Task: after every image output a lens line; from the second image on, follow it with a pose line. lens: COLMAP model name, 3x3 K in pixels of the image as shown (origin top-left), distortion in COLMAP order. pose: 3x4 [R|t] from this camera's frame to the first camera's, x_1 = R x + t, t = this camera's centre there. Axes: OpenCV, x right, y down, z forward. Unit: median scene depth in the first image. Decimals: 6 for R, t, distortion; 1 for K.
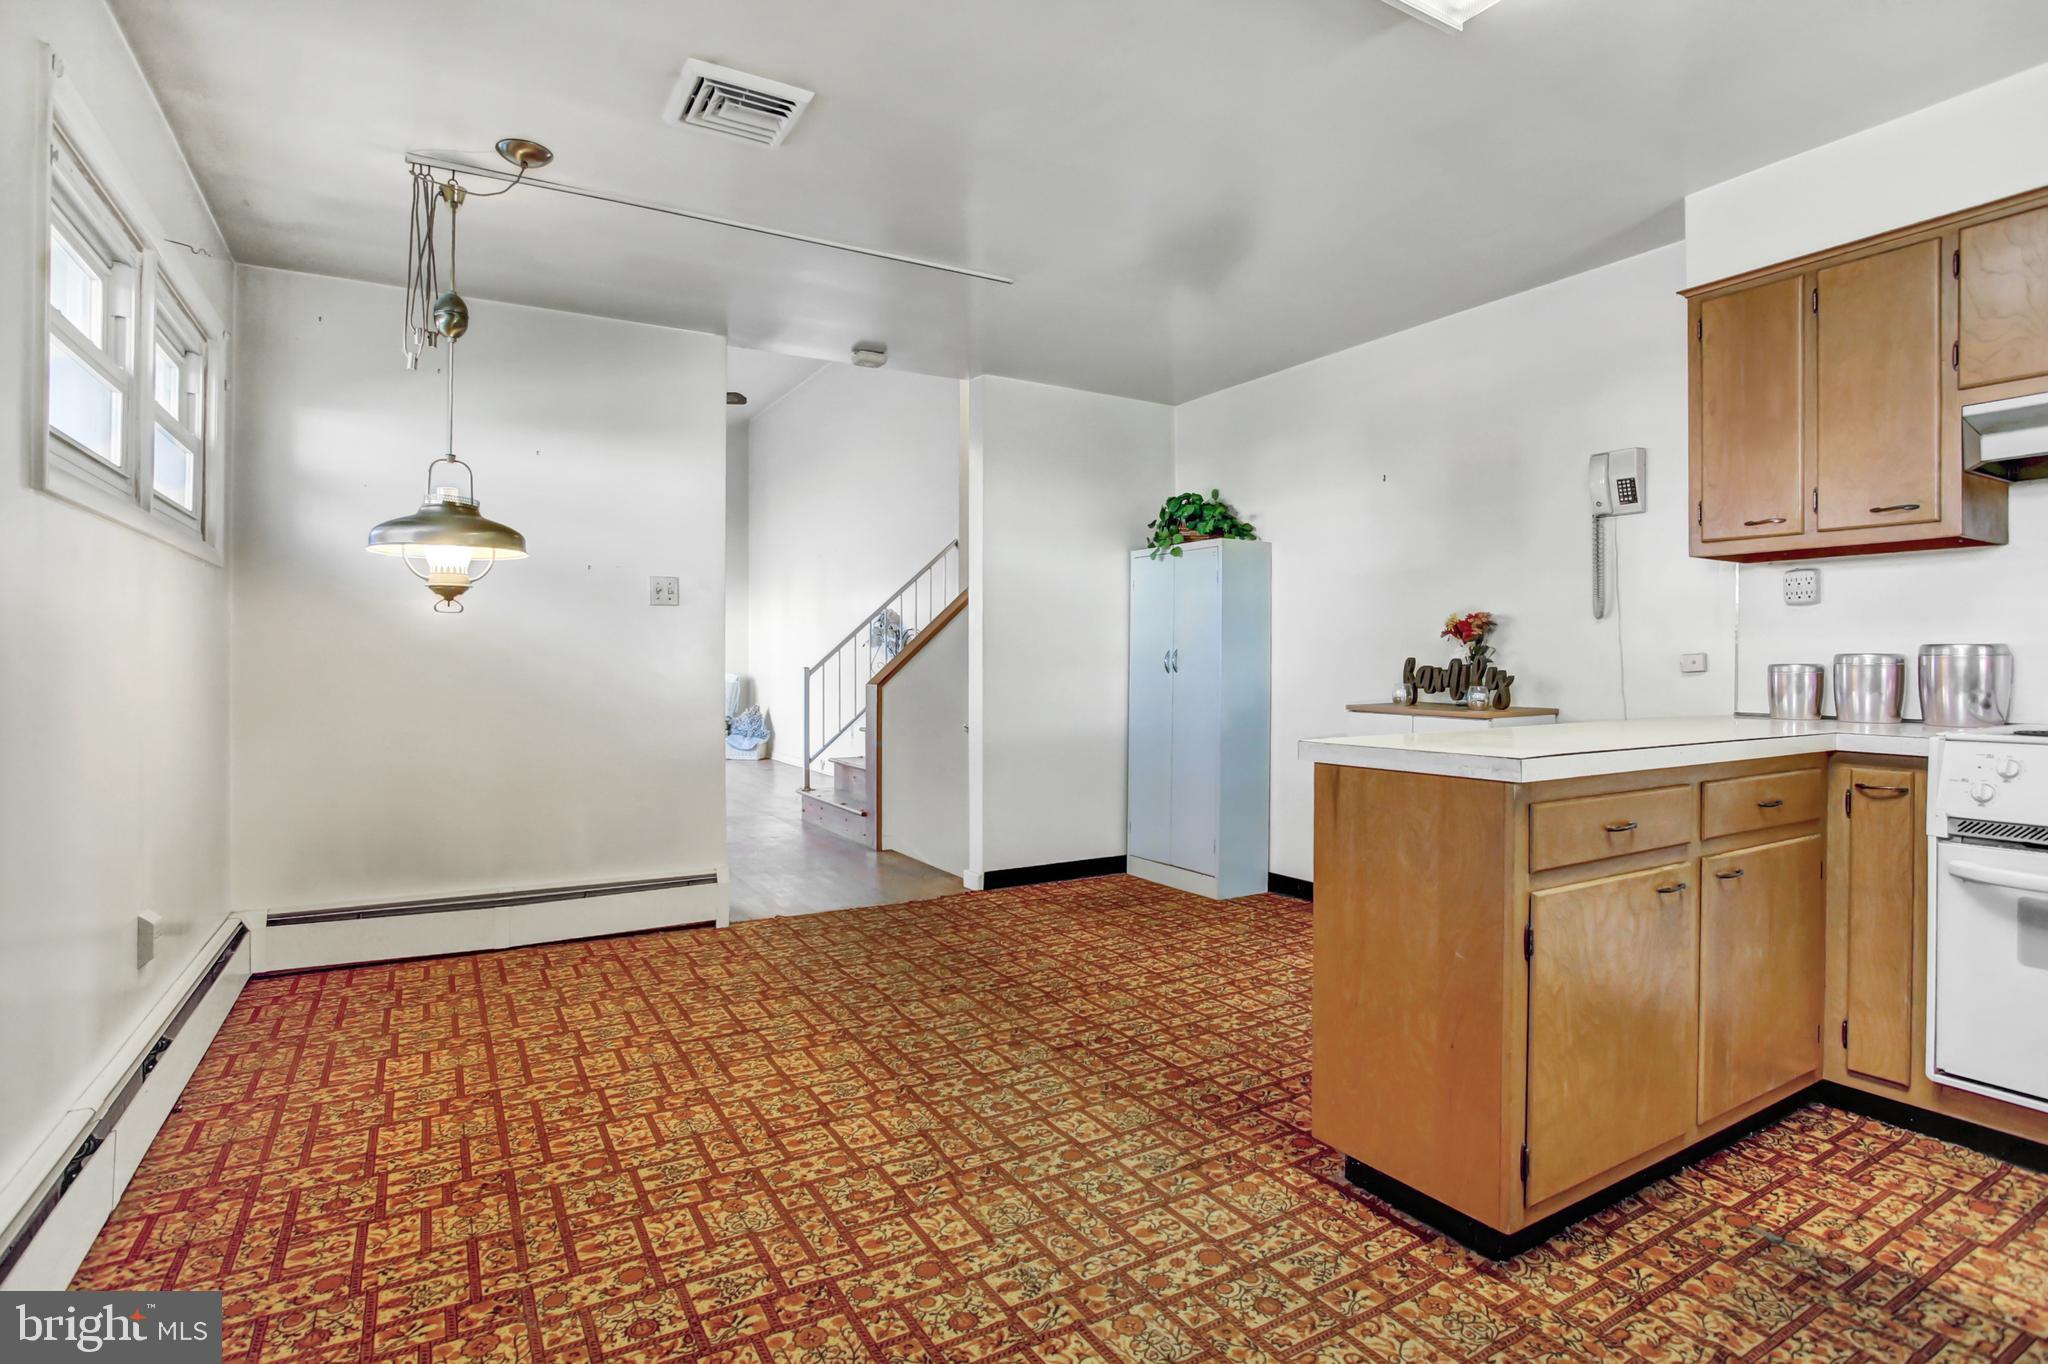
lens RADIAL K [[1033.6, 0, 1037.4], [0, 1033.6, 646.2], [0, 0, 1]] dist [-0.053700, 0.022426]
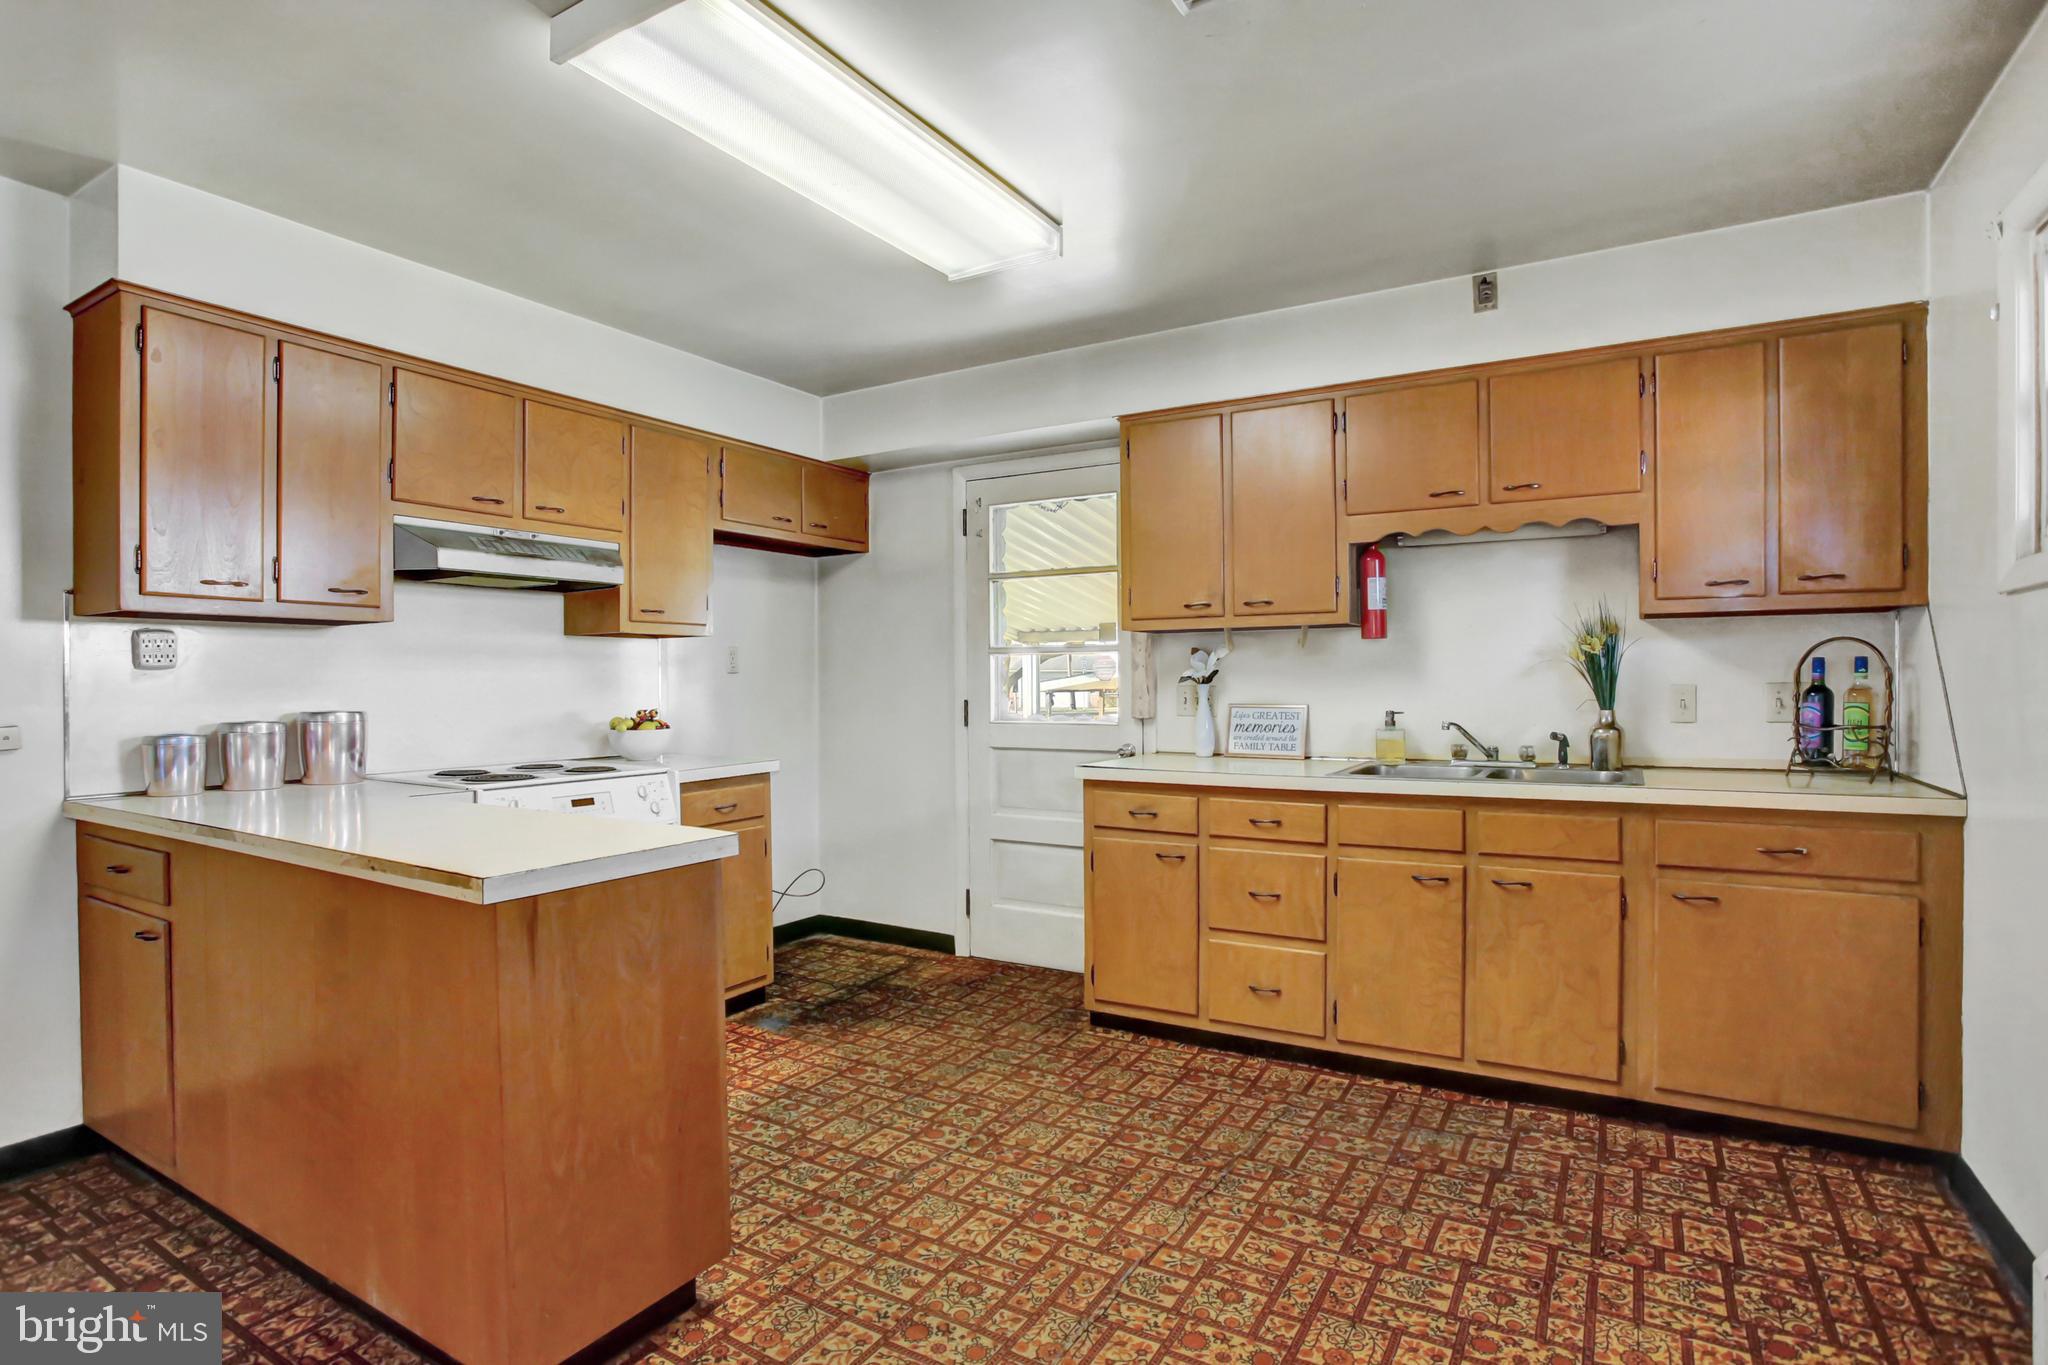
lens RADIAL K [[1022.2, 0, 1033.0], [0, 1022.2, 667.8], [0, 0, 1]] dist [-0.089264, 0.043638]
pose [[-0.466815, 0.013424, 0.884253, -0.566555], [-0.008001, 0.999780, -0.019402, -0.045398], [-0.884319, -0.016132, -0.466605, 1.026960]]
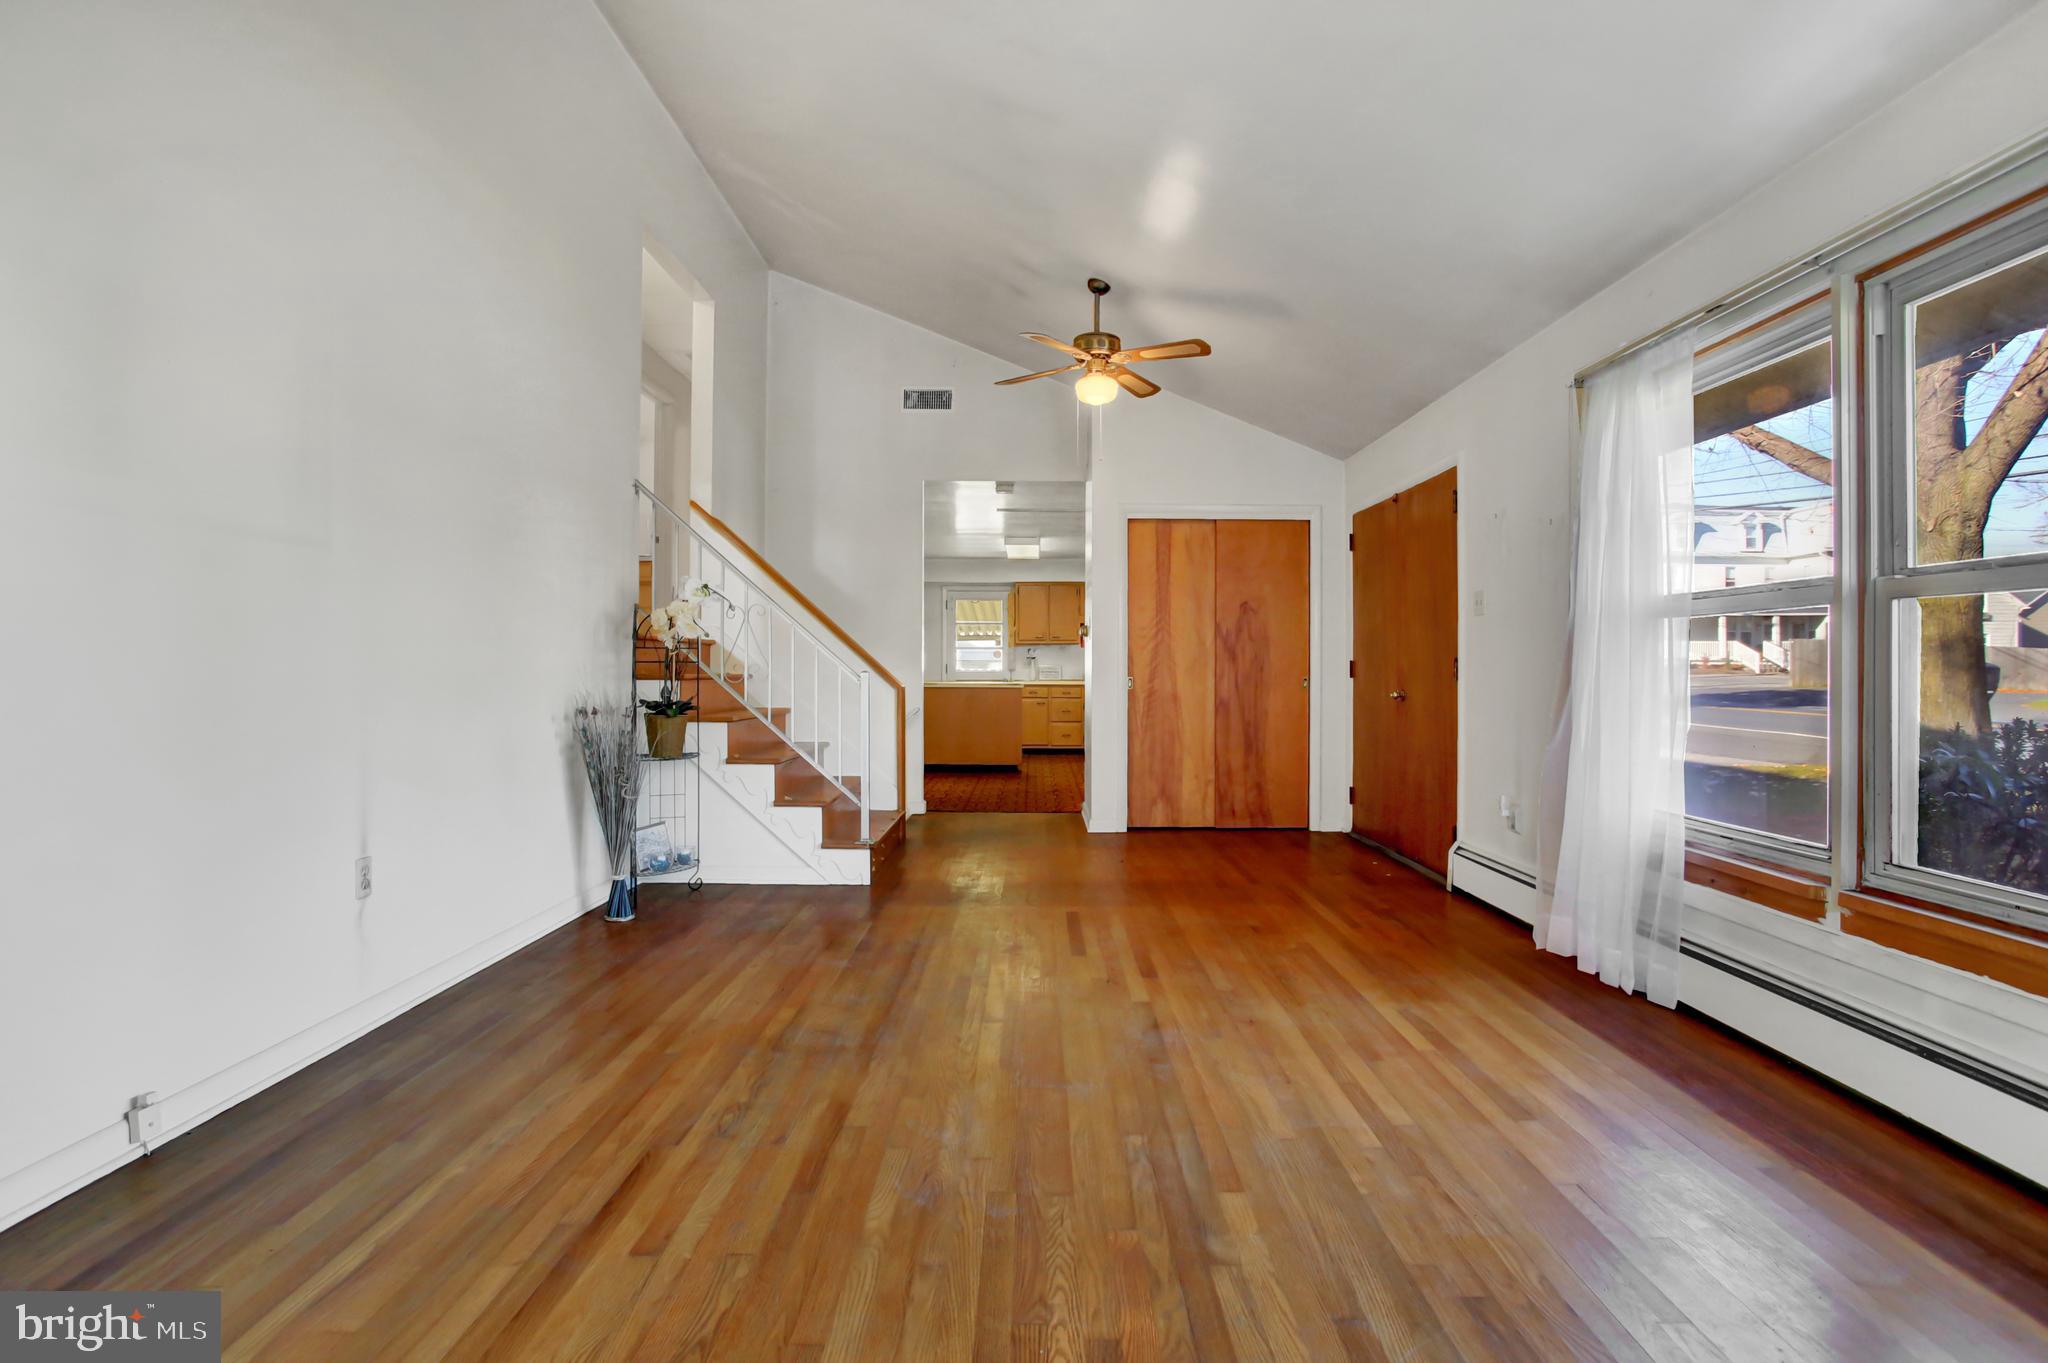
lens RADIAL K [[1039.1, 0, 1017.3], [0, 1039.1, 676.8], [0, 0, 1]] dist [-0.106995, 0.068807]
pose [[-0.848801, -0.006420, 0.528674, -2.447886], [-0.010926, 0.999926, -0.005401, 0.091262], [-0.528600, -0.010360, -0.848808, 5.477354]]
